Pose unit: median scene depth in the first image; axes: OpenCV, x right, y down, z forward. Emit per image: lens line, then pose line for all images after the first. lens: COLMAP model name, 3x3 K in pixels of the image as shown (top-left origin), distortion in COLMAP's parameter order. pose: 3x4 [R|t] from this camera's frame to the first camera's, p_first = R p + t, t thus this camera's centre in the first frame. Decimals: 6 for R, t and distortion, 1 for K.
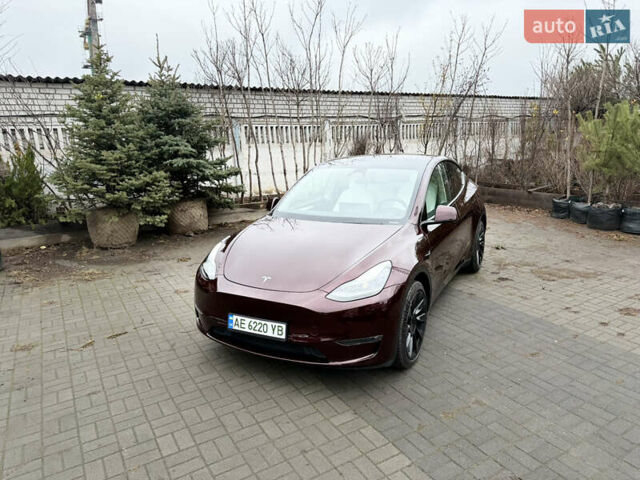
lens RADIAL K [[450.1, 0, 318.0], [0, 450.1, 242.5], [0, 0, 1]] dist [0.051344, -0.063446]
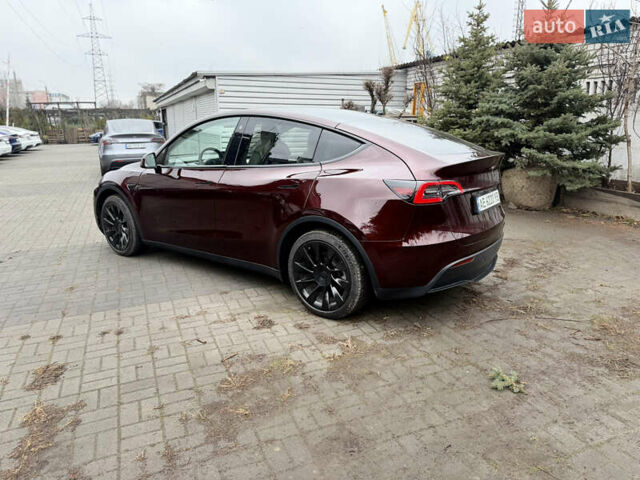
lens RADIAL K [[452.1, 0, 318.5], [0, 452.1, 240.9], [0, 0, 1]] dist [0.033568, -0.040172]
pose [[-0.147049, 0.277532, -0.949396, 0.762845], [-0.213935, 0.928187, 0.304468, -0.176092], [0.965717, 0.247880, -0.077115, 0.891285]]
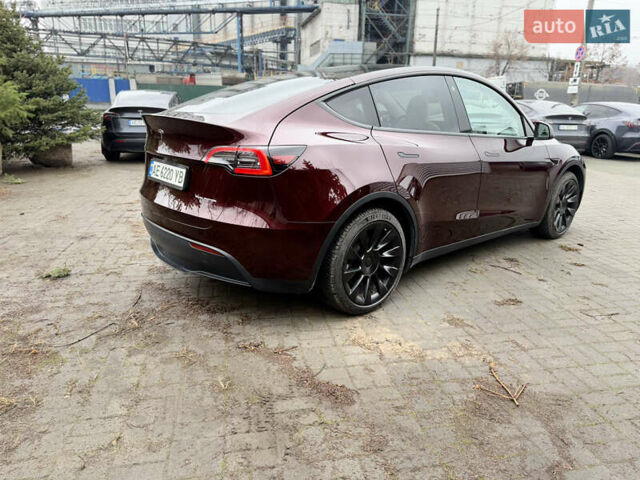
lens RADIAL K [[454.6, 0, 322.1], [0, 454.6, 240.7], [0, 0, 1]] dist [0.000338, -0.000004]
pose [[-0.939735, -0.093123, 0.328976, -0.013286], [0.080753, 0.874517, 0.478224, -0.234881], [-0.332229, 0.475970, -0.814295, 1.330262]]
